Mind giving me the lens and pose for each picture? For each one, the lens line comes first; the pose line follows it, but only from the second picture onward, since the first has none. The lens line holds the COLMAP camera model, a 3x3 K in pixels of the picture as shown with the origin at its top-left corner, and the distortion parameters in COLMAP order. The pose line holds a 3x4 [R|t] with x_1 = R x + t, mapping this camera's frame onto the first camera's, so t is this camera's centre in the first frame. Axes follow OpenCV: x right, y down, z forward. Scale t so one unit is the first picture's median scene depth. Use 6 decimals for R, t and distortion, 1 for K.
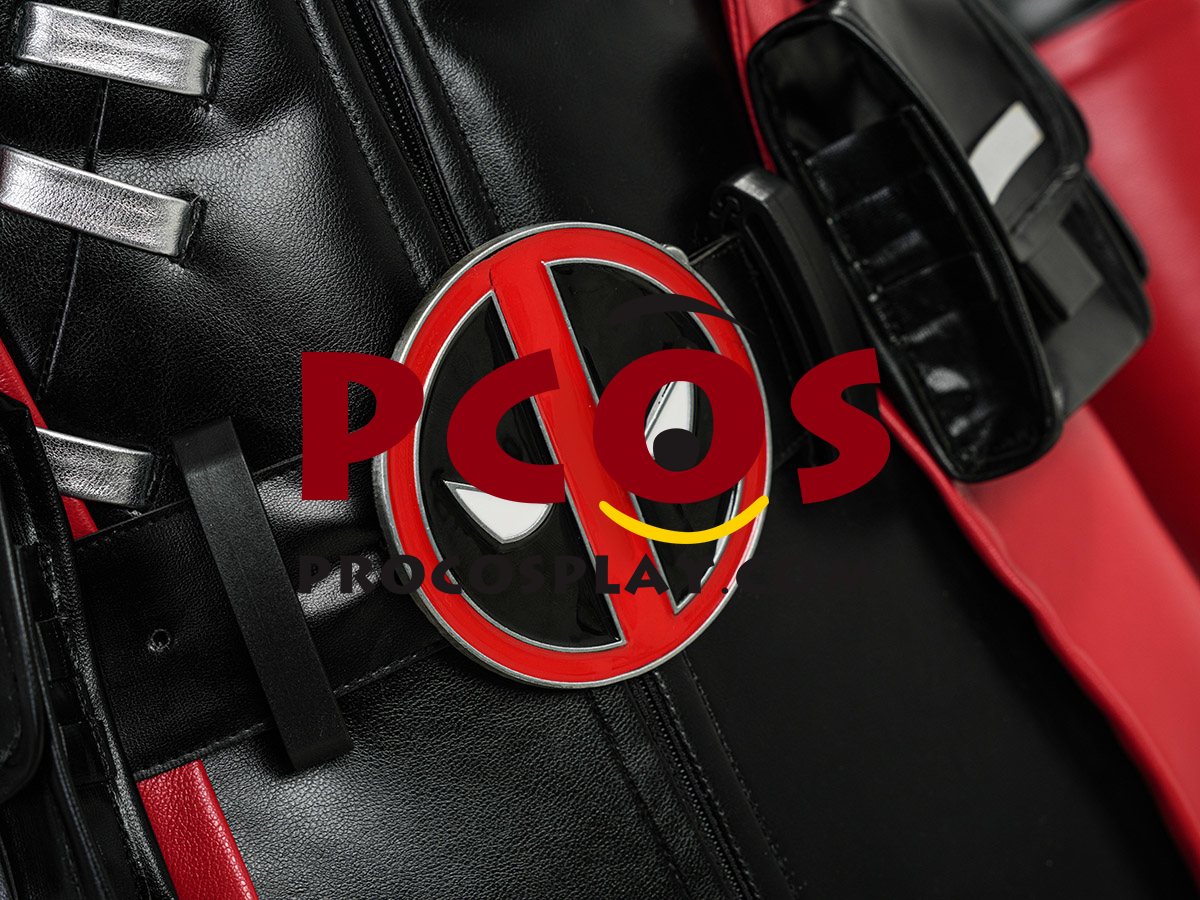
lens RADIAL K [[2640.0, 0, 598.9], [0, 2640.0, 450.2], [0, 0, 1]] dist [0.037457, 0.000000]
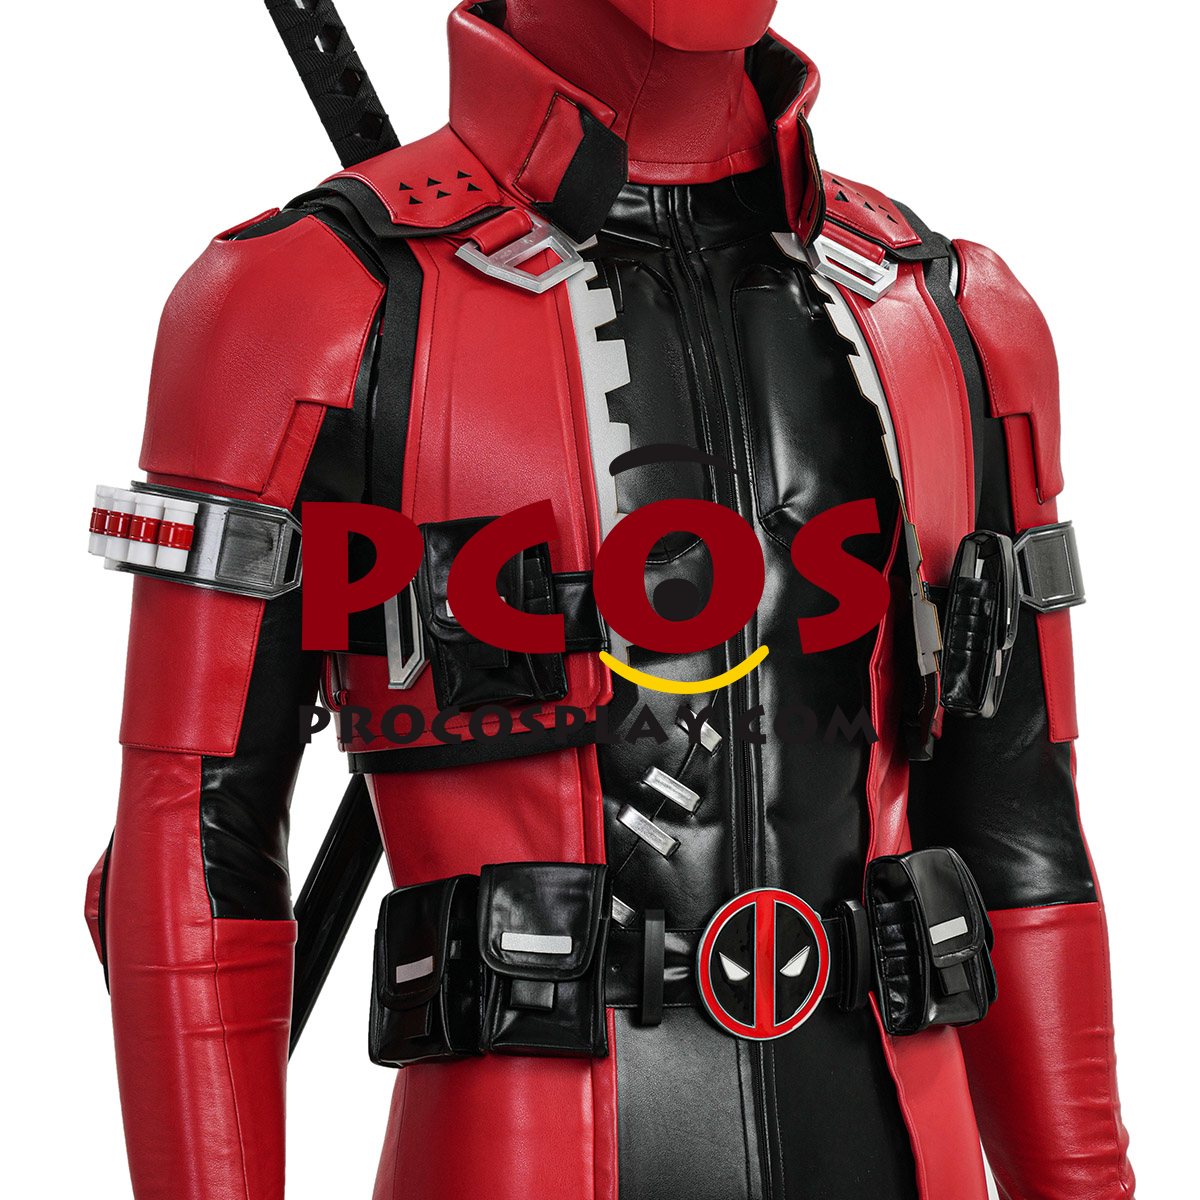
lens RADIAL K [[3513.9, 0, 602.4], [0, 3513.9, 597.8], [0, 0, 1]] dist [-0.165254, 0.000000]
pose [[0.929847, 0.350636, -0.111533, 0.126194], [-0.365136, 0.916729, -0.162123, 0.345866], [0.045400, 0.191474, 0.980447, -3.125254]]
